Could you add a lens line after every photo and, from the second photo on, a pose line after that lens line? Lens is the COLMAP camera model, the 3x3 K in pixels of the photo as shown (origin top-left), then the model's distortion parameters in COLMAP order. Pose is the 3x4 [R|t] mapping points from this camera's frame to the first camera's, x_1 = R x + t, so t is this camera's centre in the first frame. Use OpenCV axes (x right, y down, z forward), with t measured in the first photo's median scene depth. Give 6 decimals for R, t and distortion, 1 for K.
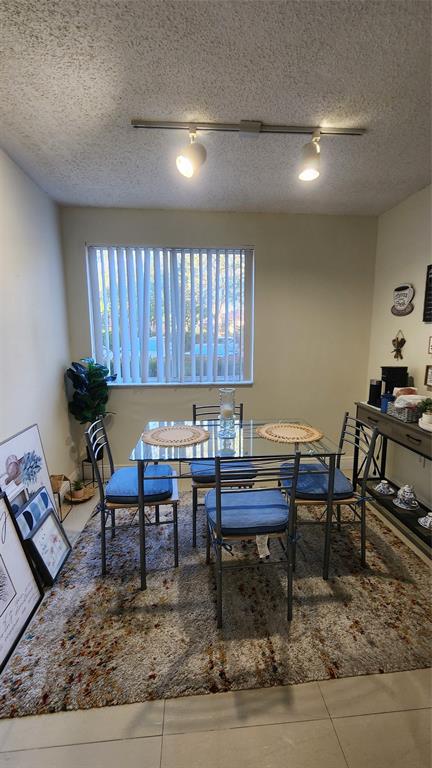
lens RADIAL K [[316.1, 0, 220.2], [0, 316.1, 383.3], [0, 0, 1]] dist [-0.001576, 0.000081]
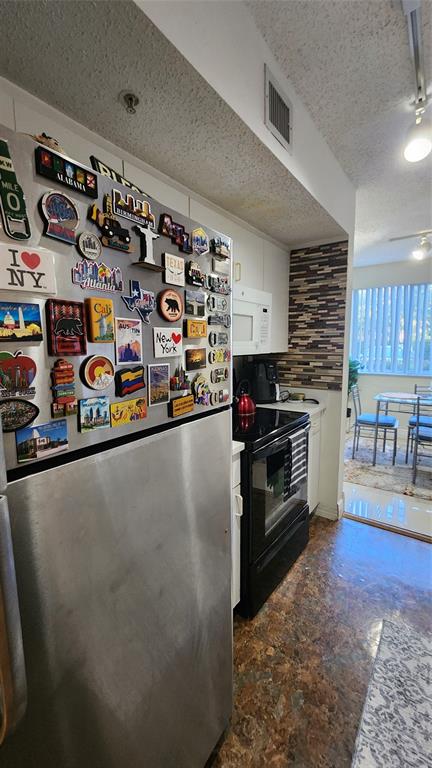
lens RADIAL K [[315.9, 0, 216.7], [0, 315.9, 385.0], [0, 0, 1]] dist [-0.000609, 0.000478]
pose [[0.756549, 0.074616, -0.649667, 0.269763], [-0.089622, 0.995925, 0.010018, 0.200896], [0.647767, 0.050645, 0.760153, -1.208642]]
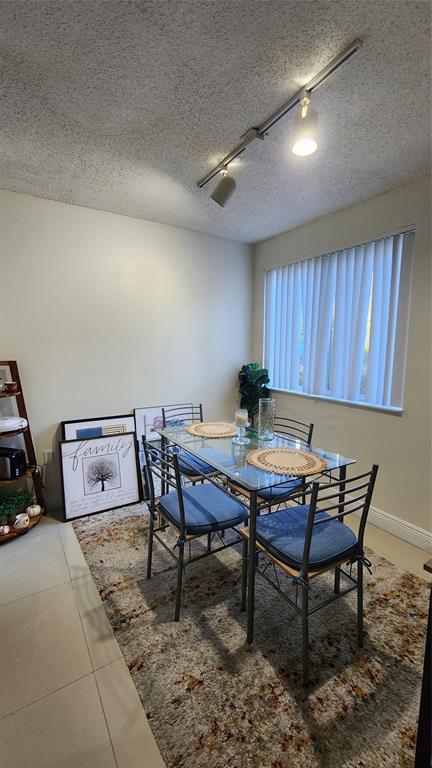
lens RADIAL K [[316.0, 0, 216.0], [0, 316.0, 384.0], [0, 0, 1]] dist [0.000101, 0.000237]
pose [[0.469490, 0.114593, -0.875470, 0.969903], [-0.148336, 0.987686, 0.049733, -0.067471], [0.870388, 0.106515, 0.480706, 0.482743]]
